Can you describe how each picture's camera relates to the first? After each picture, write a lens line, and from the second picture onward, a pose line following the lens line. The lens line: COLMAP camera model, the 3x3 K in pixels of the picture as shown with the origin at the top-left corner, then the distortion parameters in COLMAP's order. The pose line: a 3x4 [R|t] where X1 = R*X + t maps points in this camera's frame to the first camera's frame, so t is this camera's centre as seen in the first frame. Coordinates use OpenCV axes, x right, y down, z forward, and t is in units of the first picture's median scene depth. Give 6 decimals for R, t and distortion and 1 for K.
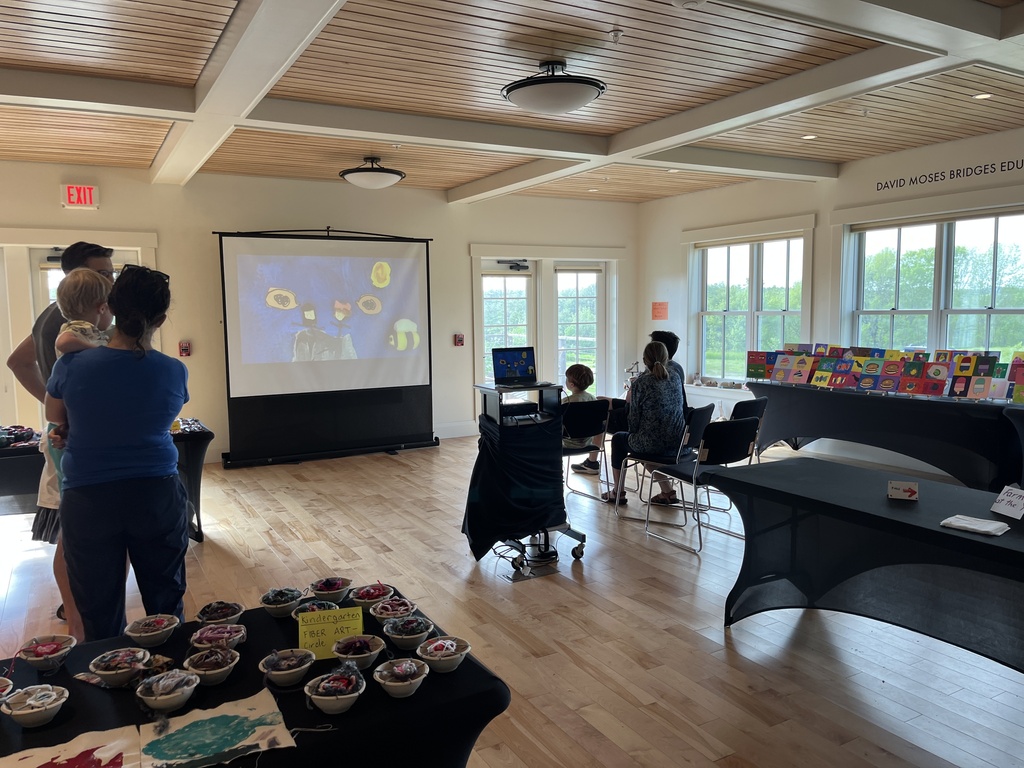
lens RADIAL K [[777.2, 0, 510.9], [0, 777.2, 392.3], [0, 0, 1]] dist [0.064109, -0.065976]
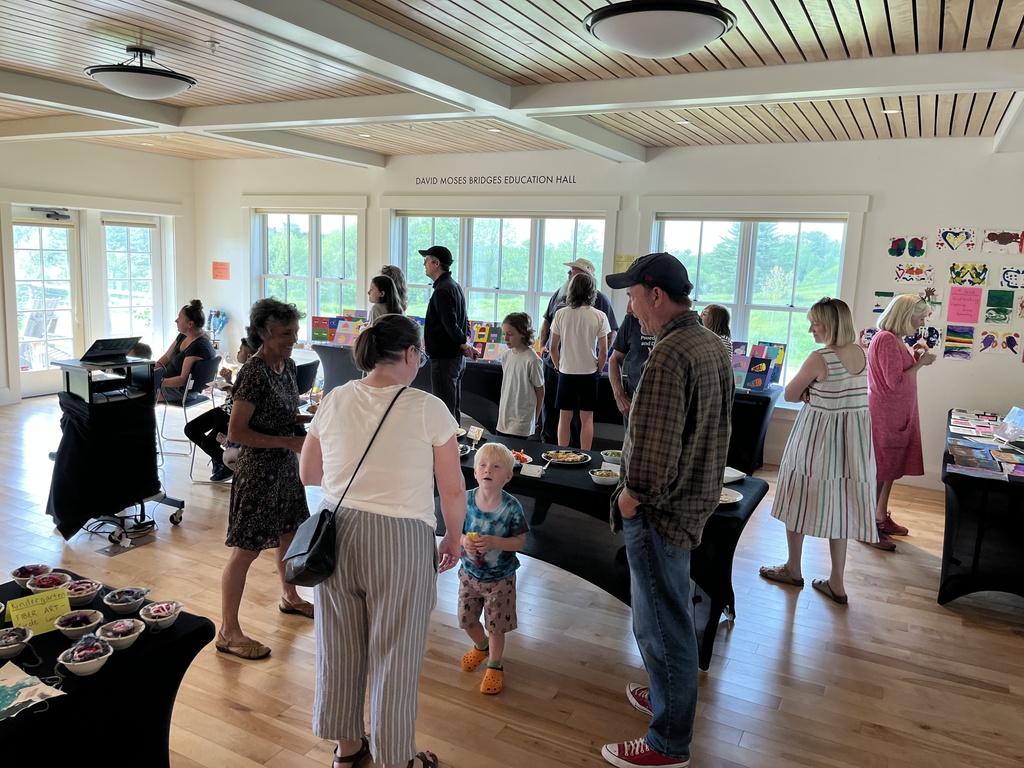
lens RADIAL K [[777.2, 0, 504.3], [0, 777.2, 372.6], [0, 0, 1]] dist [0.064109, -0.065976]
pose [[0.845796, -0.030042, 0.532661, -0.086414], [0.007227, 0.998967, 0.044866, -0.032363], [-0.533458, -0.034098, 0.845139, -0.115553]]
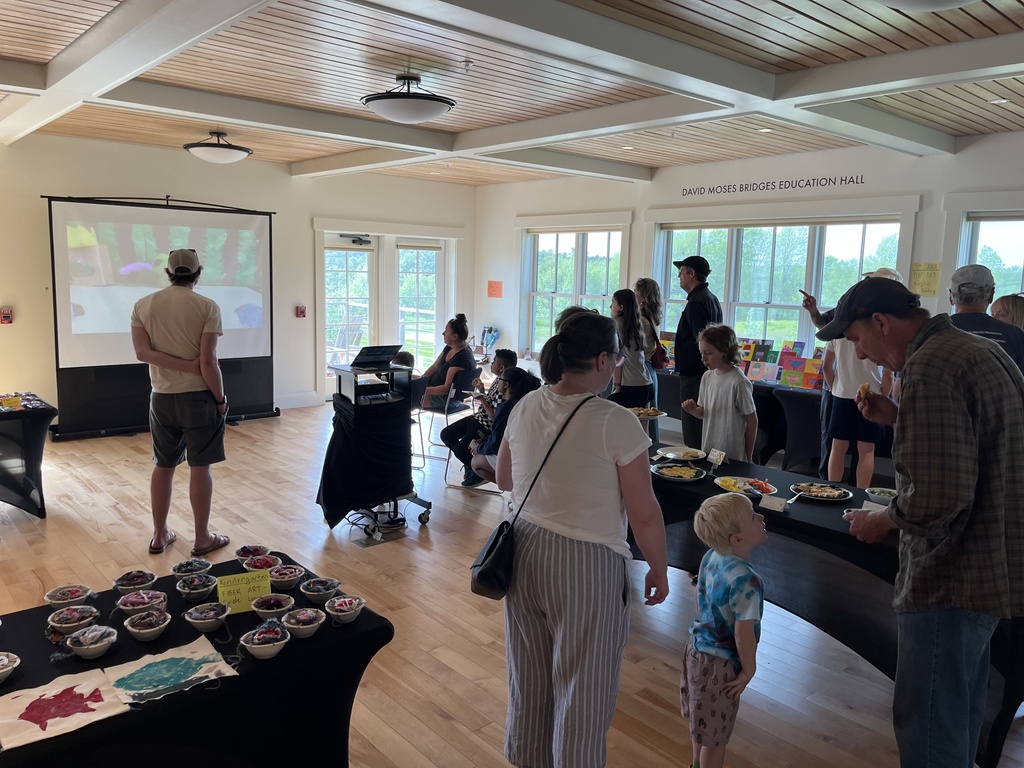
lens RADIAL K [[777.2, 0, 505.1], [0, 777.2, 374.6], [0, 0, 1]] dist [0.064109, -0.065976]
pose [[0.978154, 0.012242, 0.207523, -0.030046], [-0.017255, 0.999601, 0.022362, -0.023386], [-0.207166, -0.025454, 0.977975, -0.095584]]
